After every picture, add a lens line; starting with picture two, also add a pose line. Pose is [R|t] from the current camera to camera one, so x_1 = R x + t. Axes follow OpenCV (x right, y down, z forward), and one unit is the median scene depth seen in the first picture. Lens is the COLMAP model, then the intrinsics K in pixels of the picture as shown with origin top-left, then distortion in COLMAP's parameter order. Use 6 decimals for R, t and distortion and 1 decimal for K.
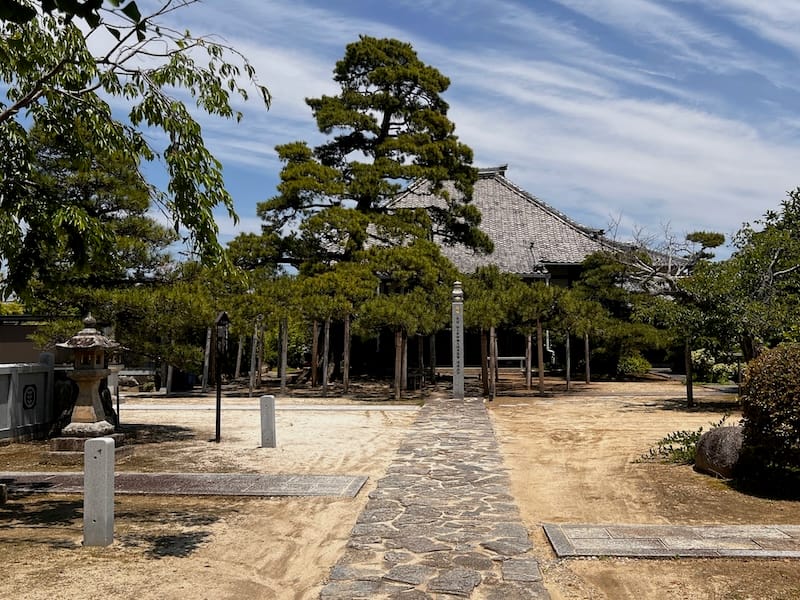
lens RADIAL K [[820.4, 0, 399.7], [0, 820.4, 301.1], [0, 0, 1]] dist [-0.022979, 0.000000]
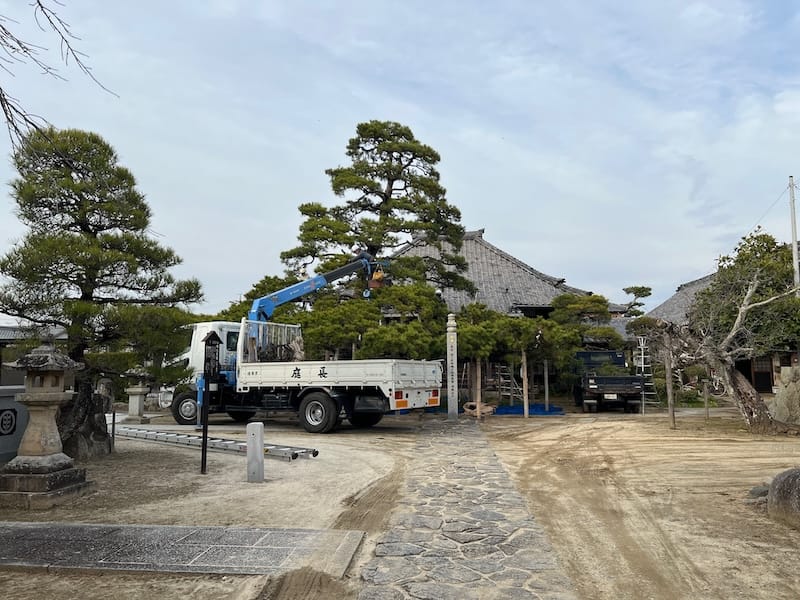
lens RADIAL K [[605.5, 0, 401.3], [0, 605.5, 298.1], [0, 0, 1]] dist [-0.001067, -0.001232]
pose [[0.999973, 0.005674, 0.004694, -0.002150], [-0.005330, 0.997517, -0.070220, 0.008676], [-0.005080, 0.070193, 0.997520, 0.115869]]
